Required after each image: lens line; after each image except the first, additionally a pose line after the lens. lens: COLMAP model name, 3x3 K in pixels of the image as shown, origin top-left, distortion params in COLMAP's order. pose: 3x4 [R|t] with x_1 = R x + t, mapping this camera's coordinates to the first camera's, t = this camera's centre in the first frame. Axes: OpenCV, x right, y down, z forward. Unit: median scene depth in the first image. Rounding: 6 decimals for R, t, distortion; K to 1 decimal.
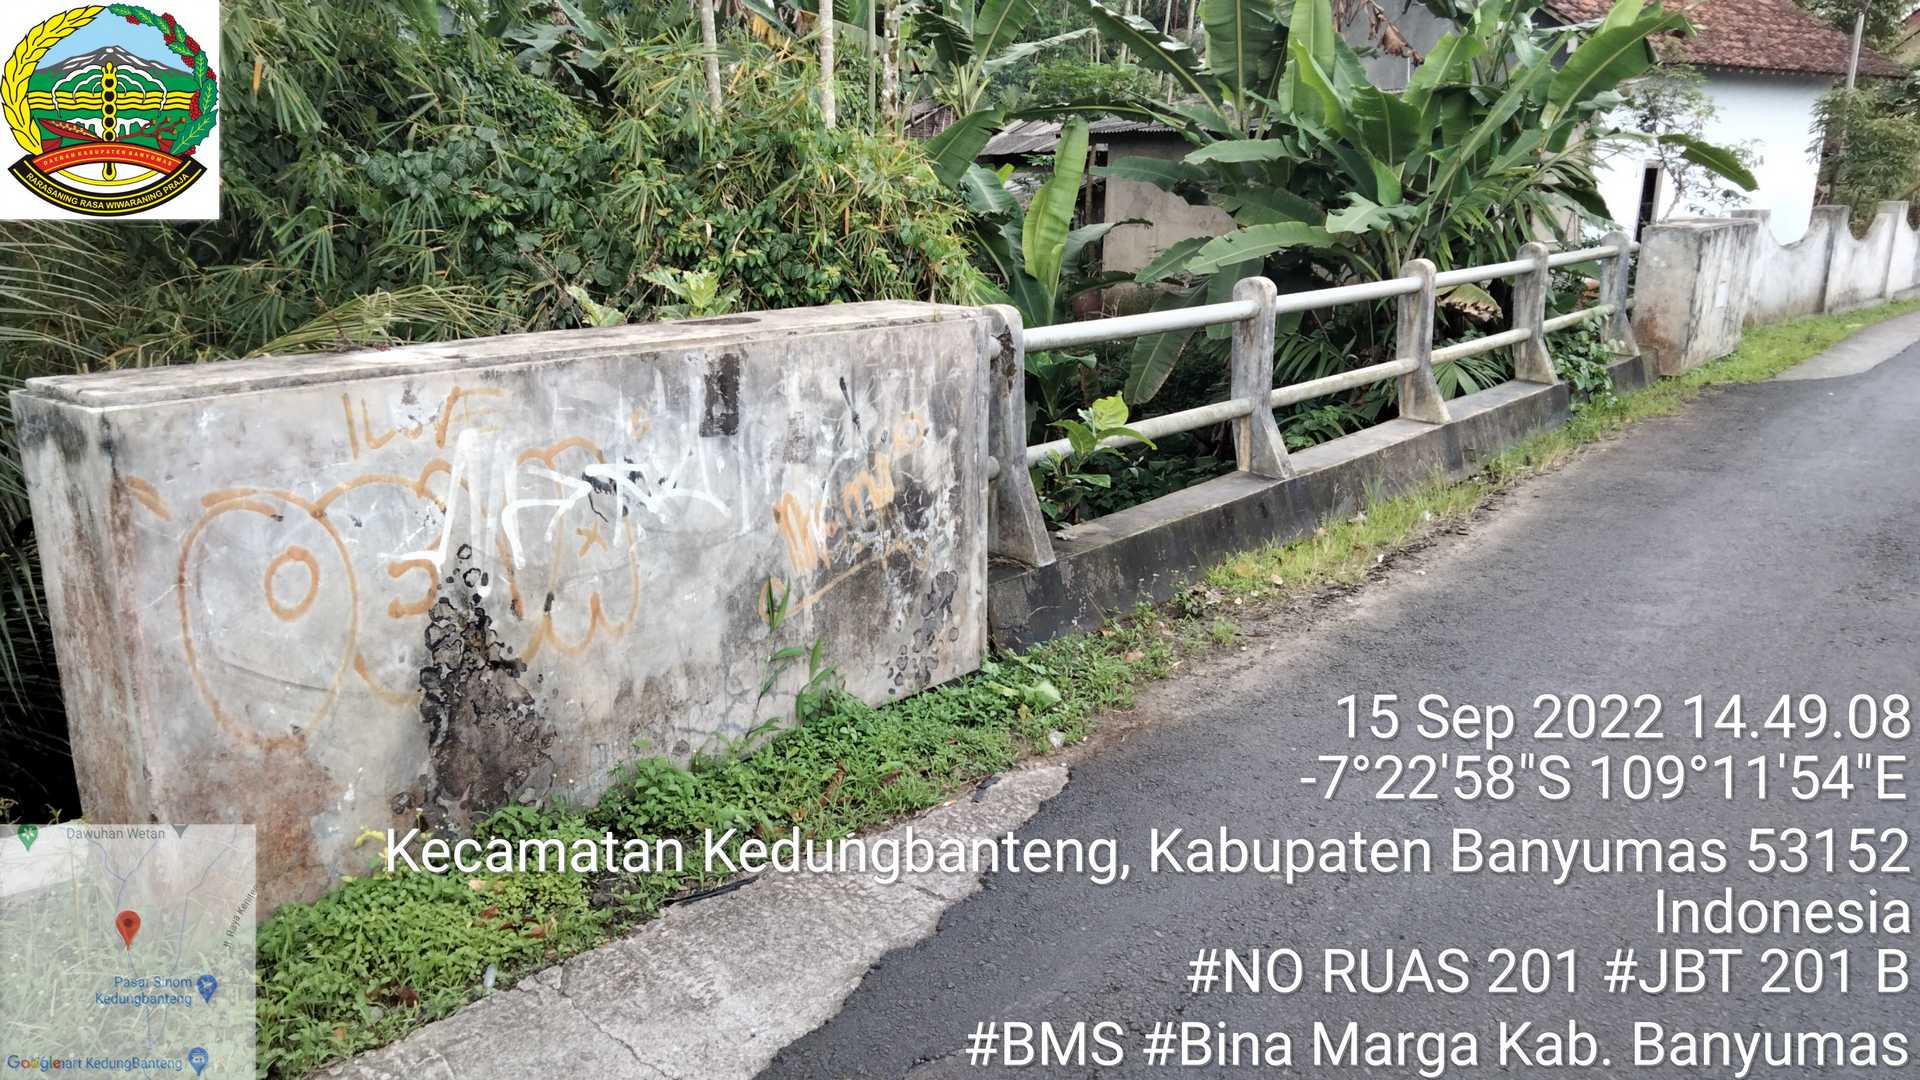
lens RADIAL K [[1371.0, 0, 960.0], [0, 1371.0, 540.0], [0, 0, 1]] dist [0.030847, -0.000349]
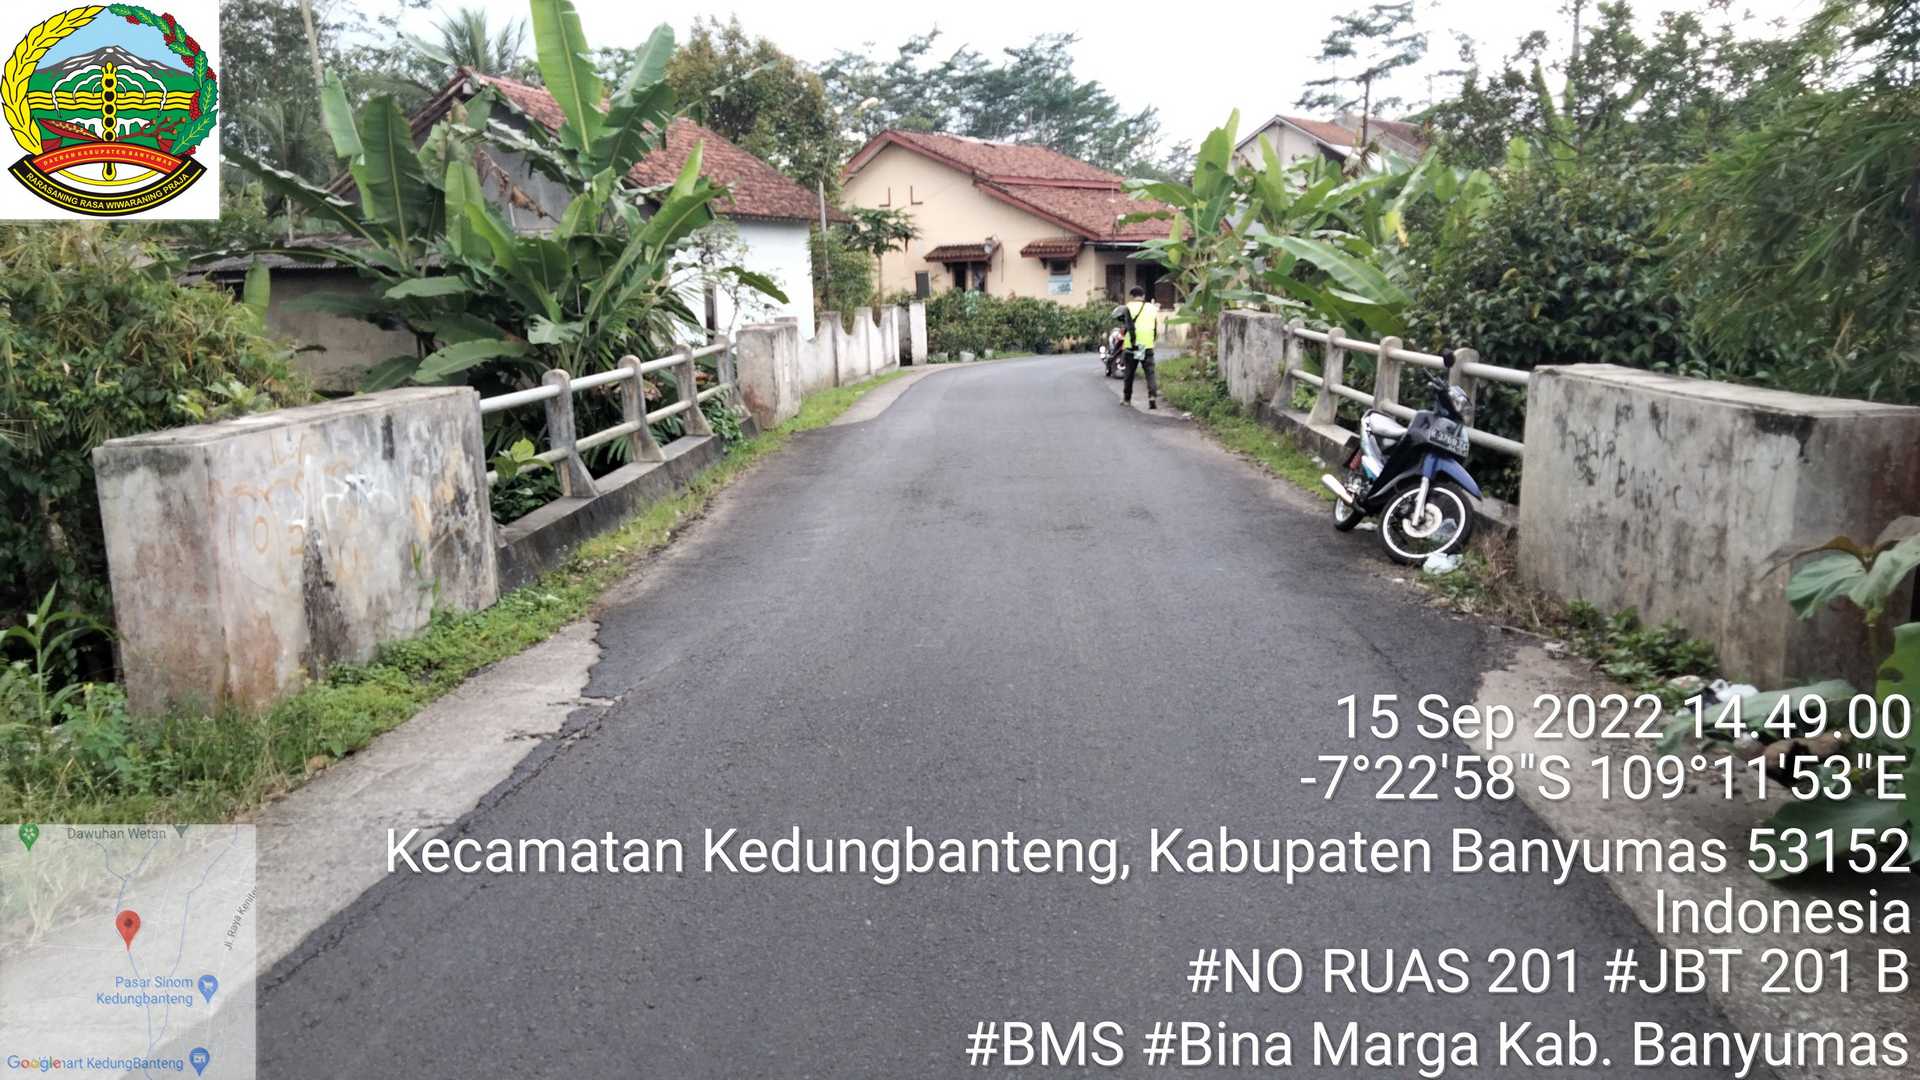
lens RADIAL K [[1309.2, 0, 960.0], [0, 1309.2, 540.0], [0, 0, 1]] dist [0.003931, 0.000023]
pose [[0.790882, -0.146843, 0.594090, -0.256986], [0.191289, 0.981460, -0.012064, 0.079420], [-0.581304, 0.123184, 0.804308, -0.332954]]
